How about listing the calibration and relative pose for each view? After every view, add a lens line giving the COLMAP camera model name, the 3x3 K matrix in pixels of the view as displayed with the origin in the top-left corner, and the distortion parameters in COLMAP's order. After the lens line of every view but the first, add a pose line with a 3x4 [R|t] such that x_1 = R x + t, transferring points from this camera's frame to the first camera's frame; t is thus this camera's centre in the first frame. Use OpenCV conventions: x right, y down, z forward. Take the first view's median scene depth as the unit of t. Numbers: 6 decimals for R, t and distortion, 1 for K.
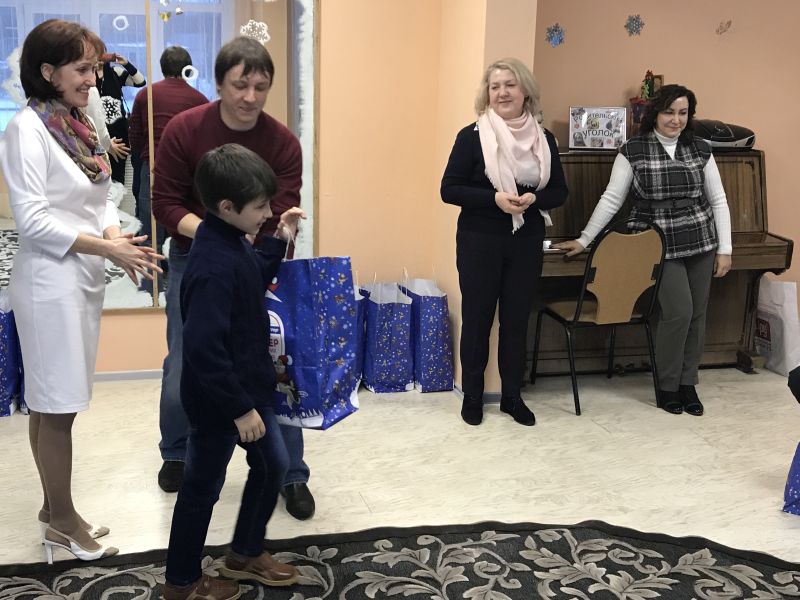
lens RADIAL K [[1017.7, 0, 400.0], [0, 1017.7, 300.0], [0, 0, 1]] dist [0.016110, -0.070297]
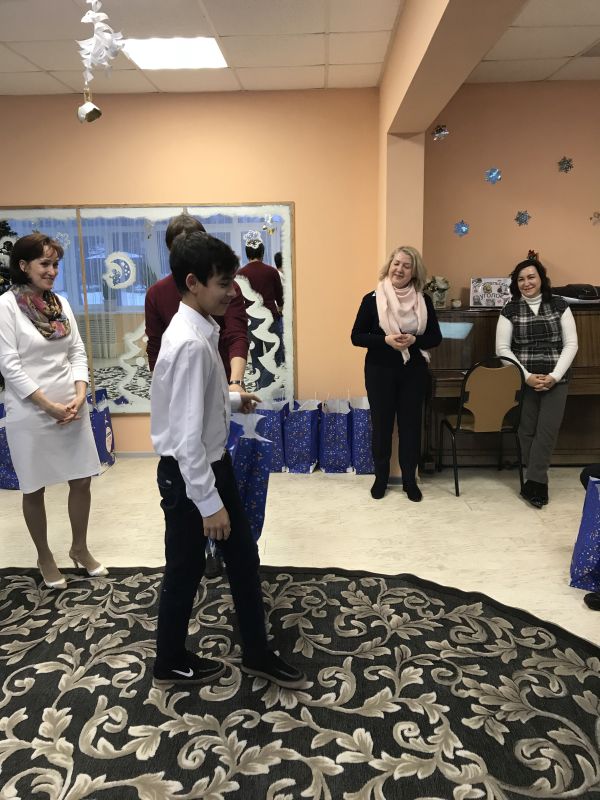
lens RADIAL K [[658.4, 0, 300.0], [0, 658.4, 400.0], [0, 0, 1]] dist [-0.002431, 0.002241]
pose [[0.965289, 0.024034, -0.260077, 0.219617], [-0.026146, 0.999647, -0.004665, -0.011118], [0.259873, 0.011303, 0.965577, 0.068724]]
